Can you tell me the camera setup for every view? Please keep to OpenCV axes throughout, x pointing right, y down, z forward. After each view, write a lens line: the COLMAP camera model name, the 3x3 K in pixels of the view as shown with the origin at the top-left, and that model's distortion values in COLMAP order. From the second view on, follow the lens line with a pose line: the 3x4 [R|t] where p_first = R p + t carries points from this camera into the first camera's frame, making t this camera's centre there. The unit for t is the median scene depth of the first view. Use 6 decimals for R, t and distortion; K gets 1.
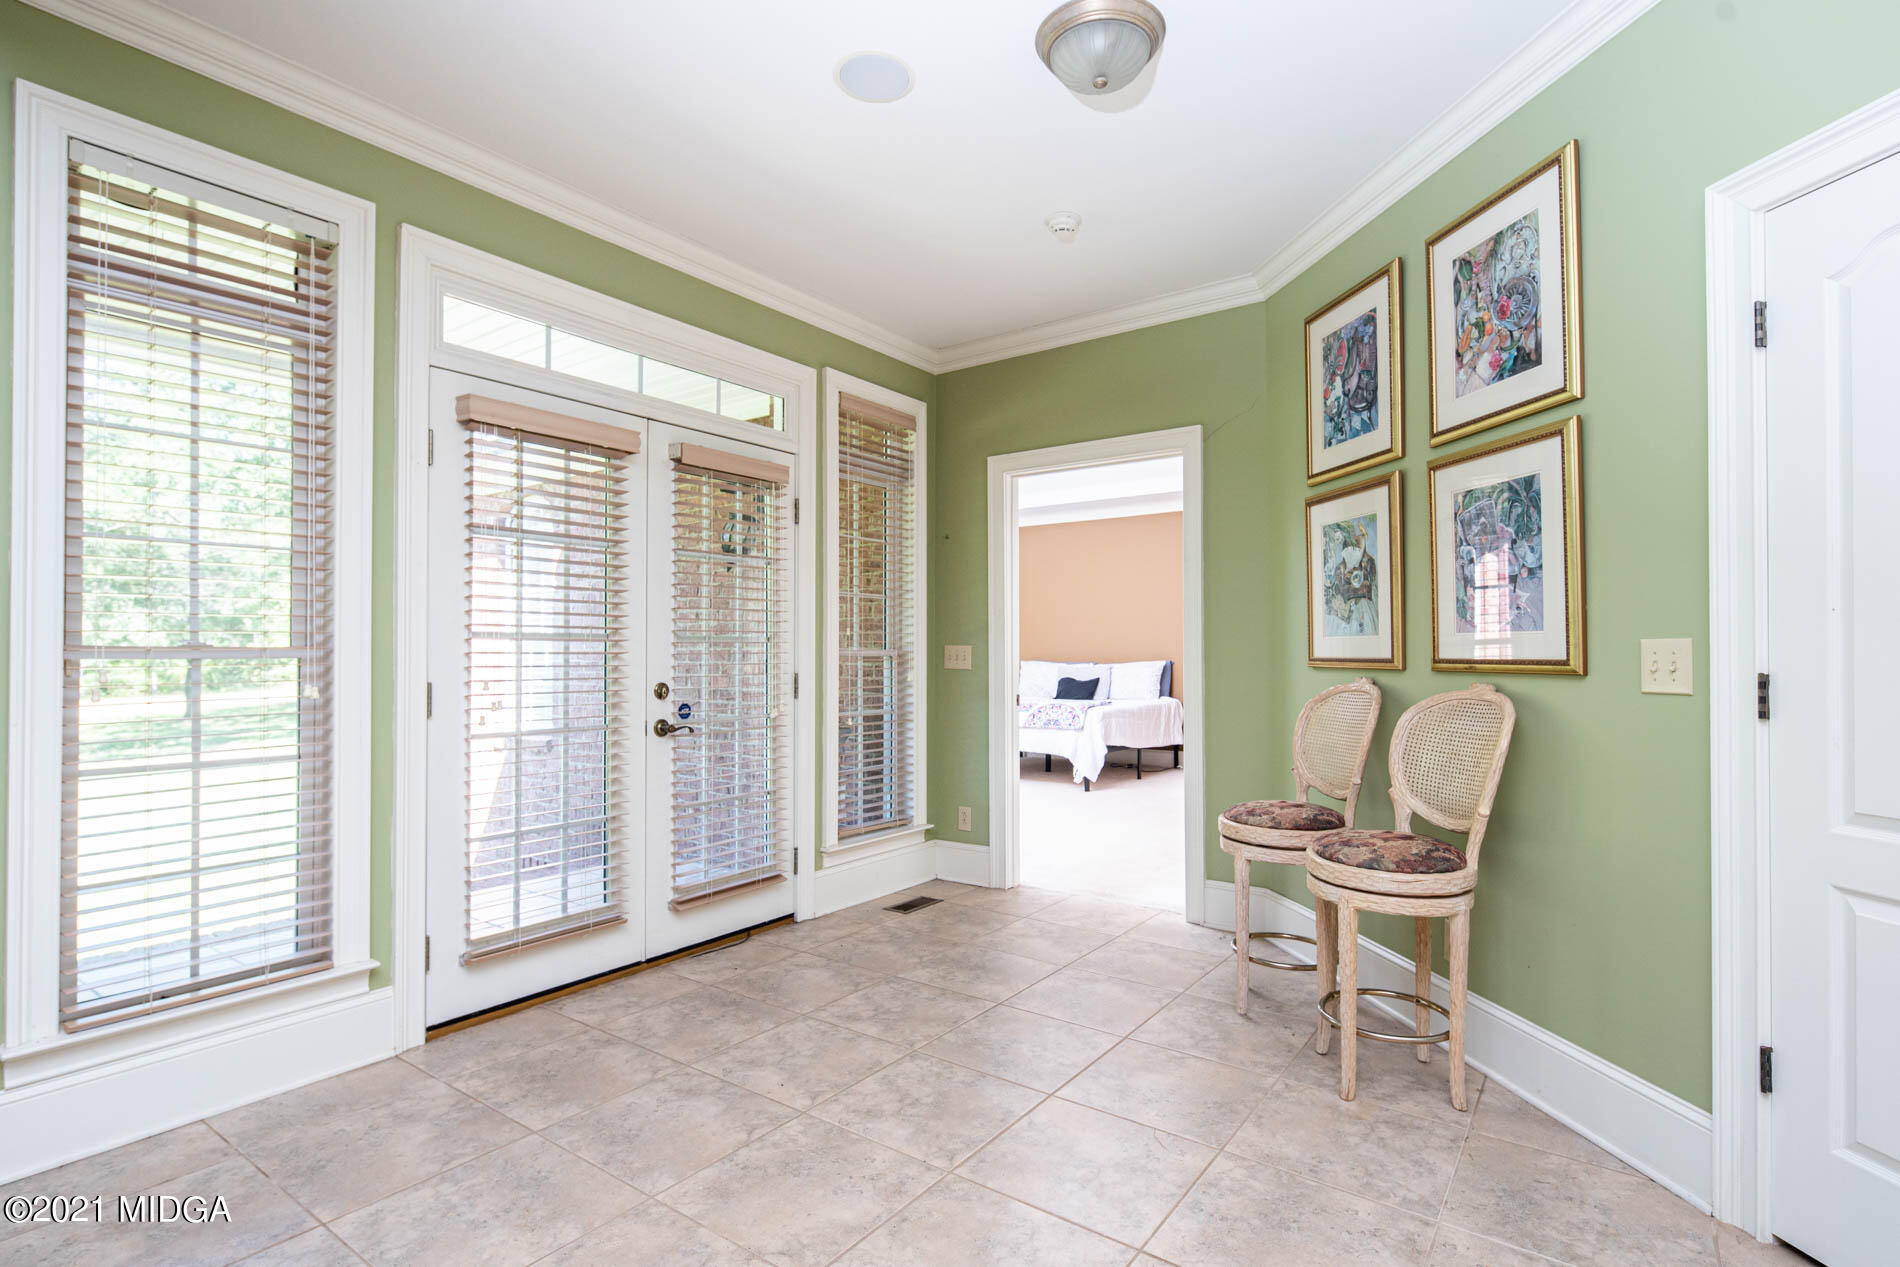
lens RADIAL K [[925.0, 0, 953.0], [0, 925.0, 641.8], [0, 0, 1]] dist [0.006131, -0.003244]
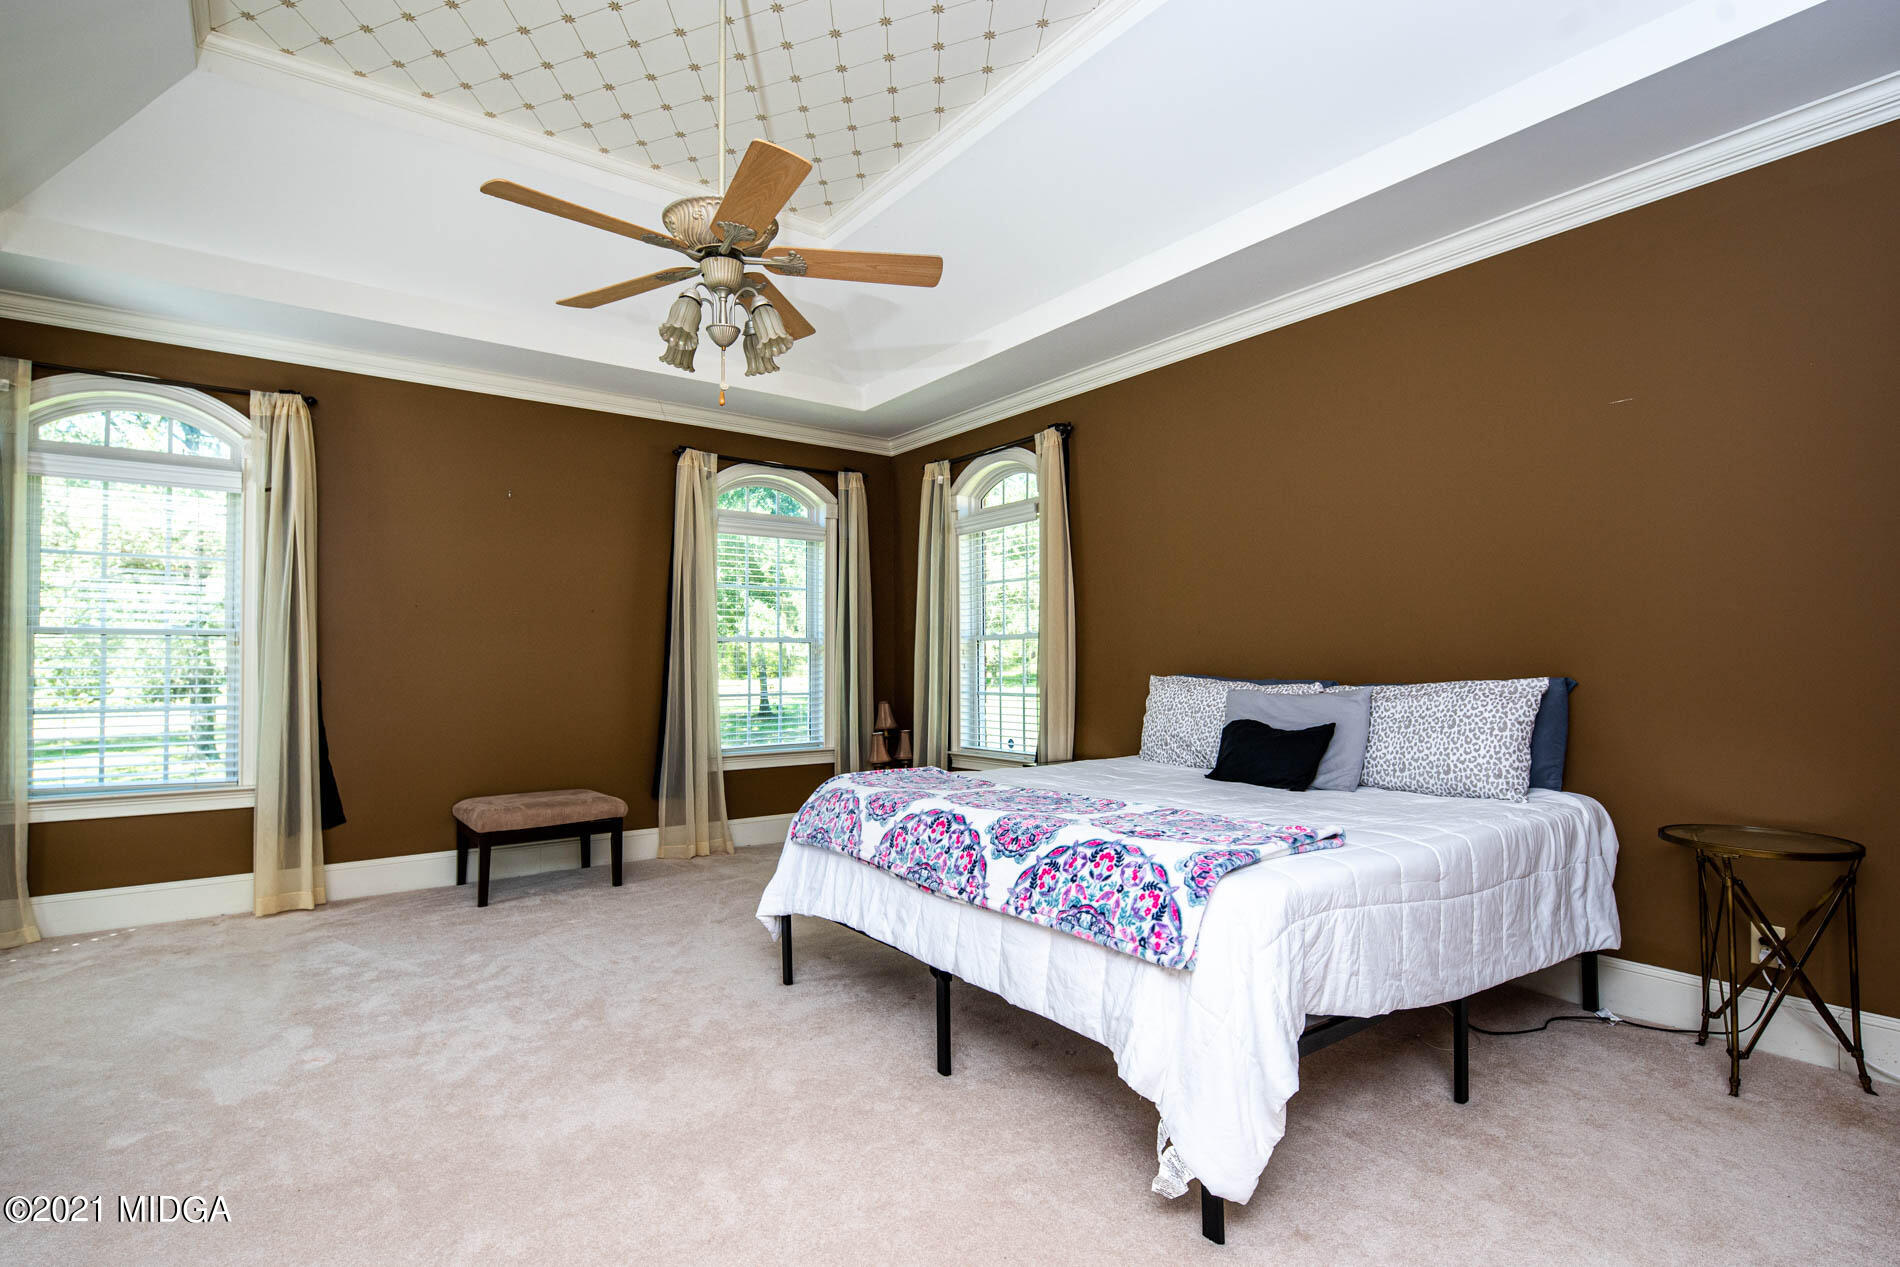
lens RADIAL K [[925.0, 0, 948.6], [0, 925.0, 642.2], [0, 0, 1]] dist [0.006131, -0.003244]
pose [[0.953628, -0.009797, -0.300828, 0.260105], [0.006953, 0.999920, -0.010524, 0.020571], [0.300907, 0.007945, 0.953620, 1.282300]]
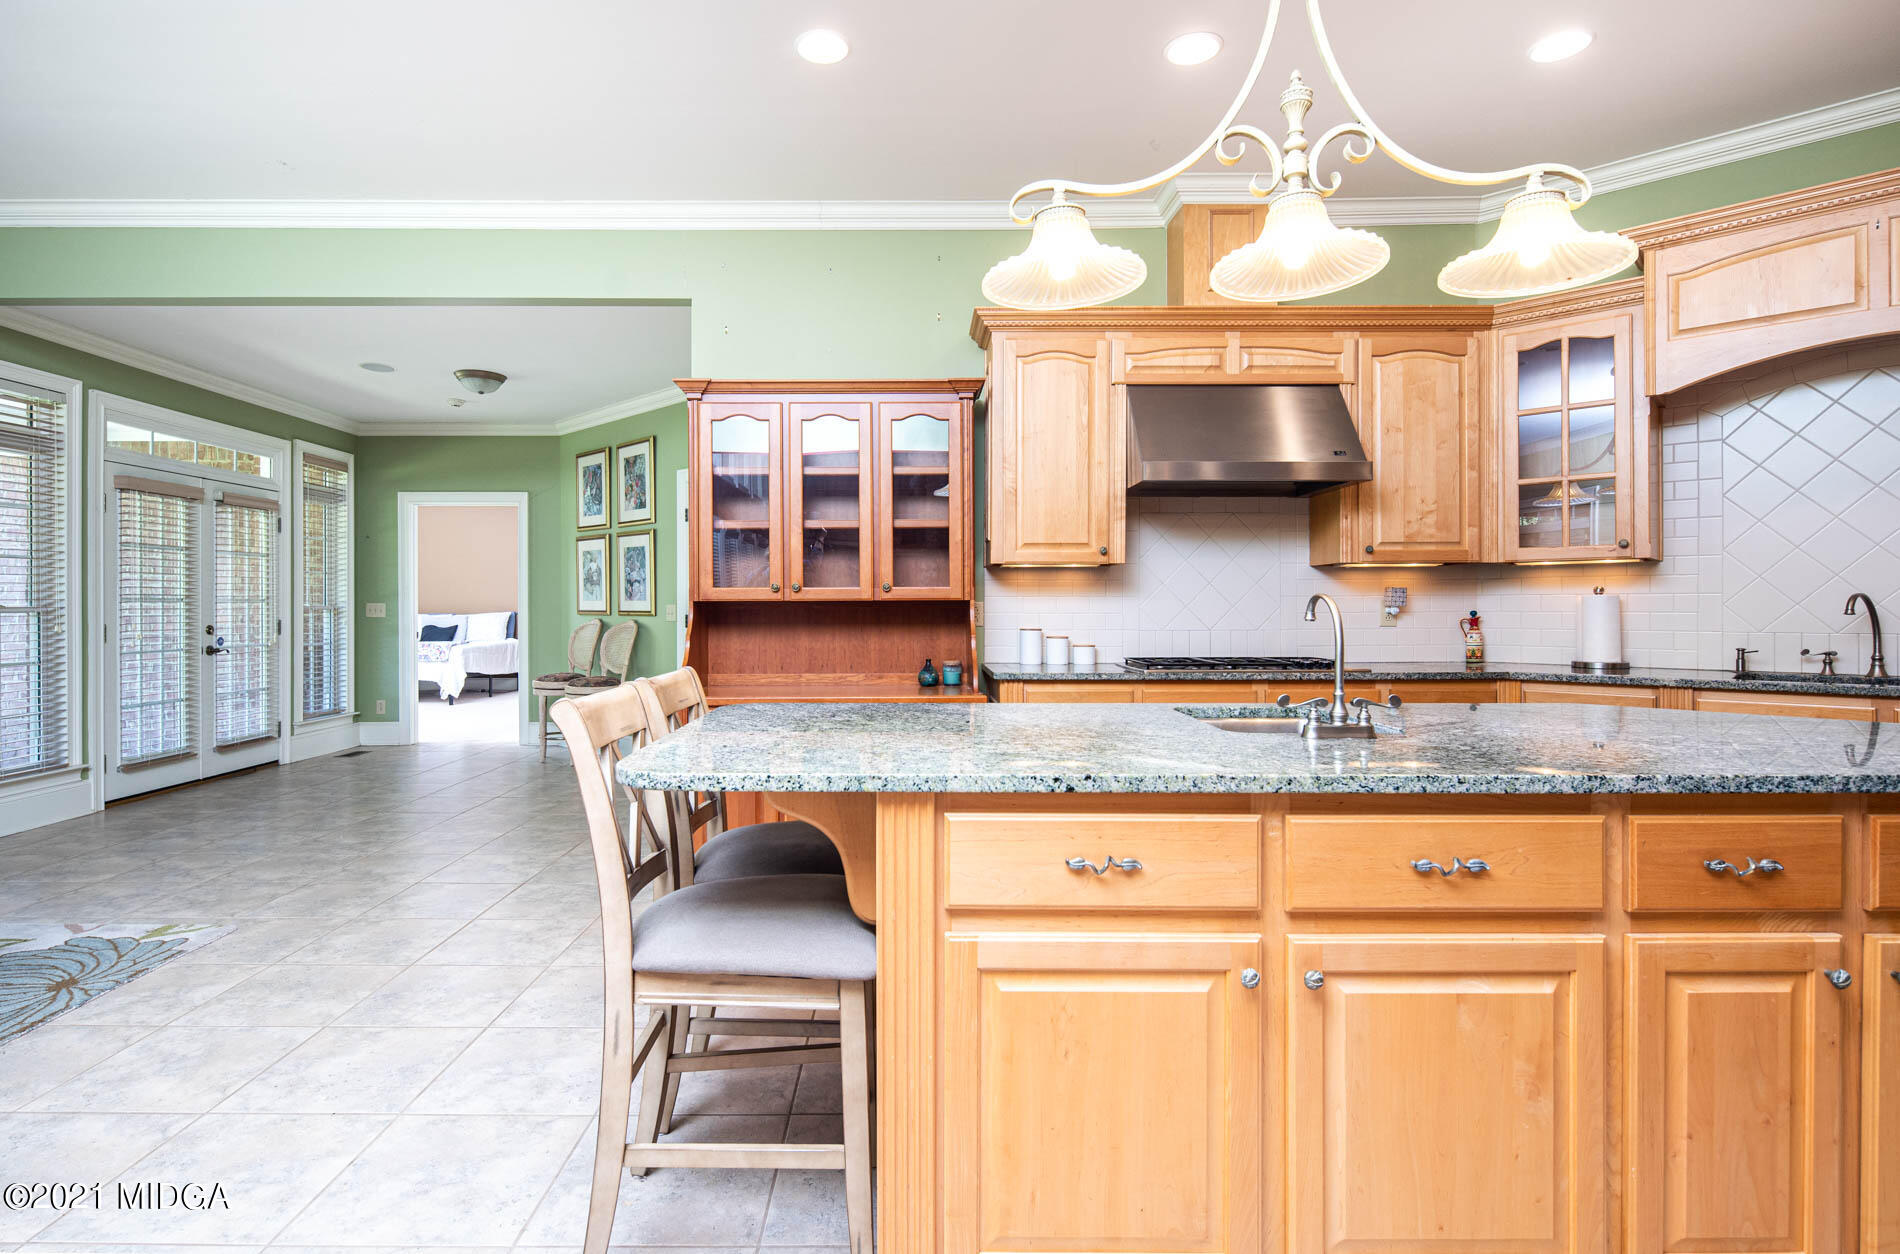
lens RADIAL K [[1044.4, 0, 943.7], [0, 1044.4, 609.8], [0, 0, 1]] dist [0.004793, -0.001255]
pose [[0.816812, -0.003403, 0.576894, -0.271361], [-0.007603, 0.999832, 0.016662, -0.025250], [-0.576854, -0.017996, 0.816649, -1.233985]]
